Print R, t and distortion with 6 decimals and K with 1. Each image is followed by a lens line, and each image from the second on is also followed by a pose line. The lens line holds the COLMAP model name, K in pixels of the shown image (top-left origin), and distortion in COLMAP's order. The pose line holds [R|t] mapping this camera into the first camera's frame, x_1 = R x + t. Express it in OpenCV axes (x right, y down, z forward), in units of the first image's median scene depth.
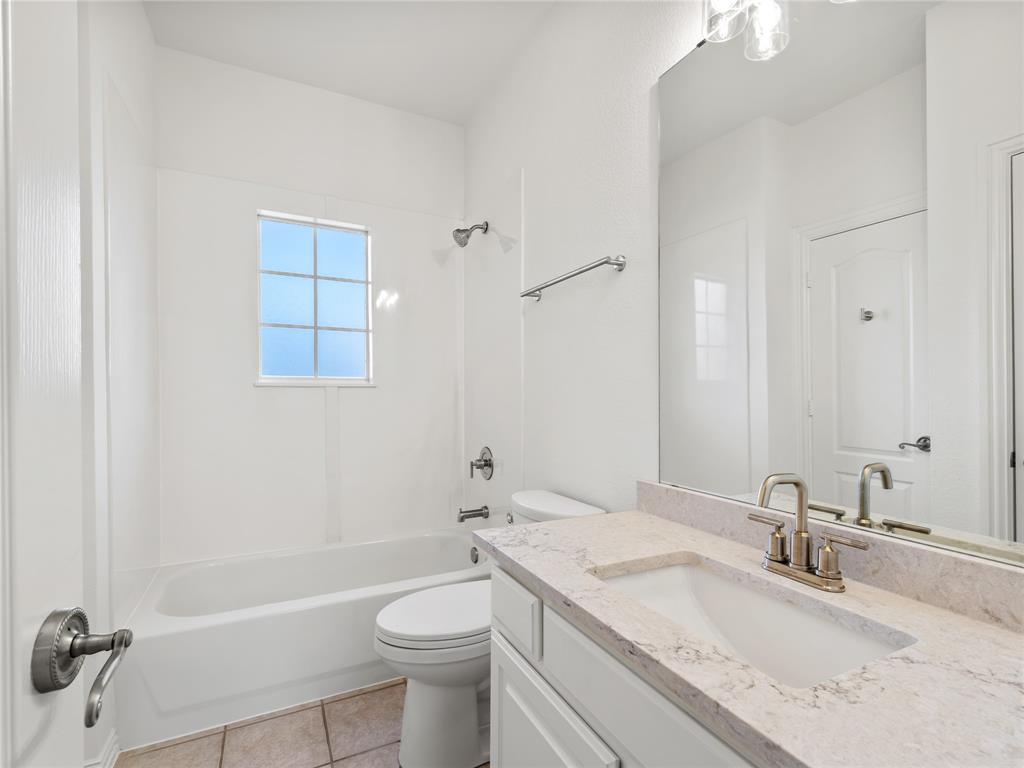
lens RADIAL K [[487.3, 0, 517.1], [0, 487.3, 411.9], [0, 0, 1]] dist [-0.000834, -0.000420]
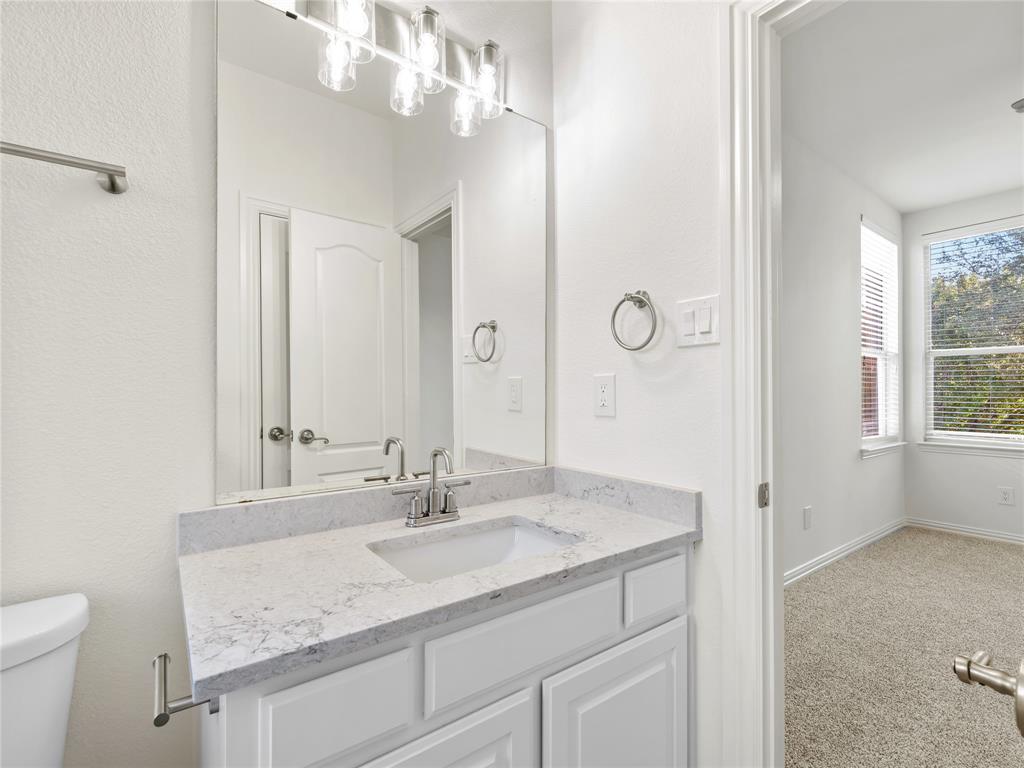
lens RADIAL K [[478.5, 0, 512.0], [0, 478.5, 384.0], [0, 0, 1]] dist [0.001293, 0.000216]
pose [[-0.168923, -0.002673, 0.985626, -0.723915], [0.031685, 0.999465, 0.008141, -0.051804], [-0.985120, 0.032605, -0.168748, 0.897620]]
